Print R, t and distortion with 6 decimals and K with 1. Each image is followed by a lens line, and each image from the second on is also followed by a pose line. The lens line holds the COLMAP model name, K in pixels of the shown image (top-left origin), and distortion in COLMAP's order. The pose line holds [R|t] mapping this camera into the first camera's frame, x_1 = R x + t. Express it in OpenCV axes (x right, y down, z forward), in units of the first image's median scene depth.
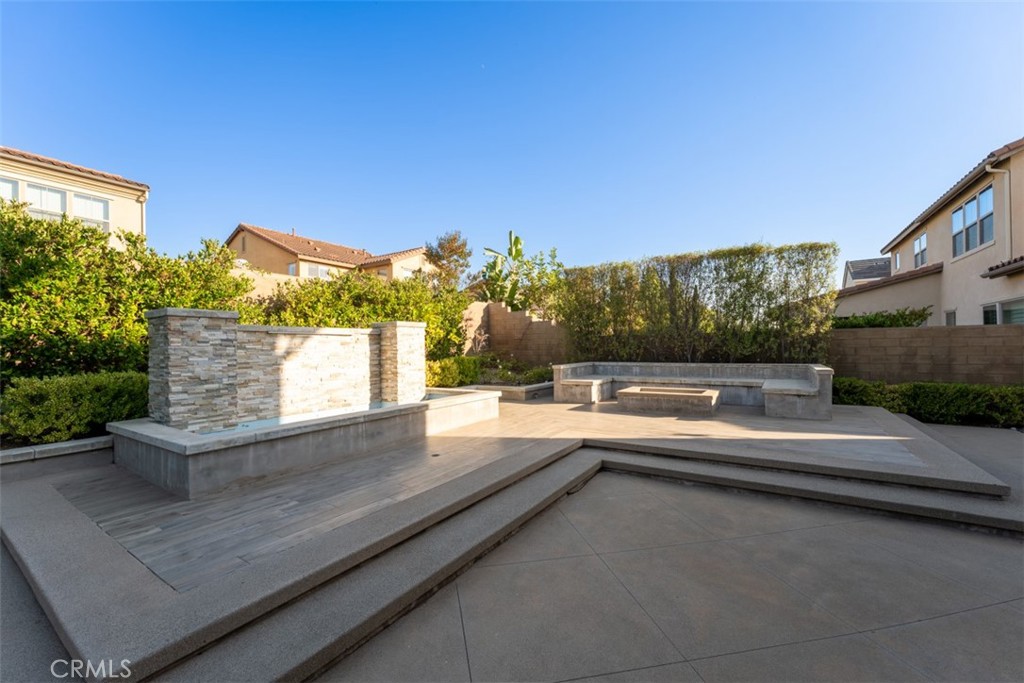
lens RADIAL K [[410.6, 0, 512.0], [0, 410.6, 336.8], [0, 0, 1]] dist [0.002863, -0.000158]
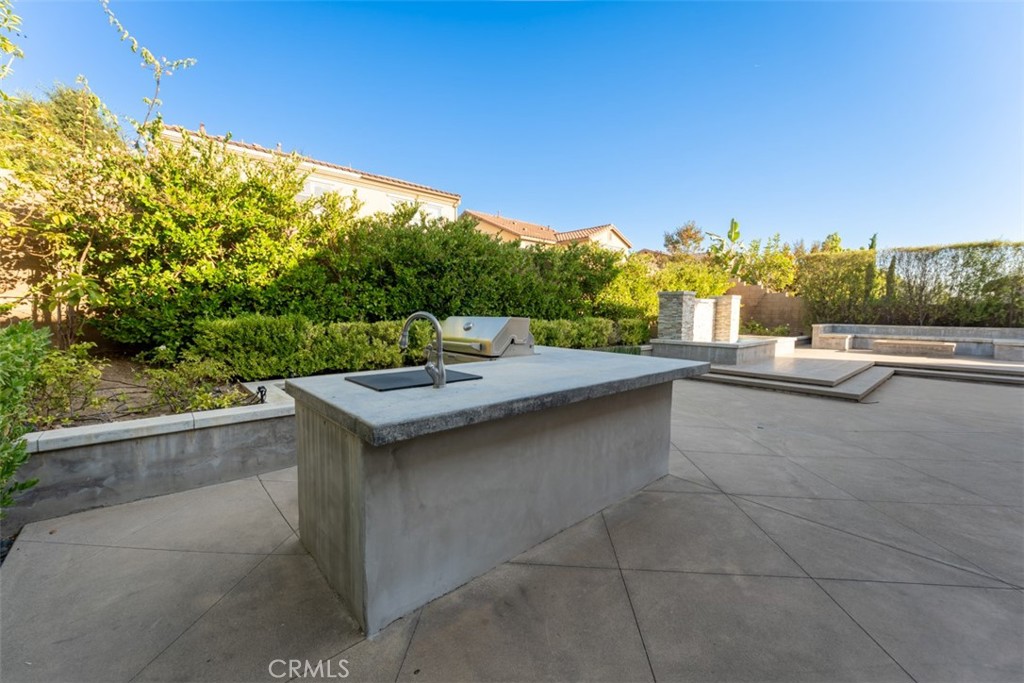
lens RADIAL K [[410.6, 0, 515.2], [0, 410.6, 338.8], [0, 0, 1]] dist [0.002863, -0.000158]
pose [[0.965137, 0.040101, -0.258655, -0.564698], [-0.016306, 0.995486, 0.093492, -0.001334], [0.261237, -0.086015, 0.961435, -0.742001]]
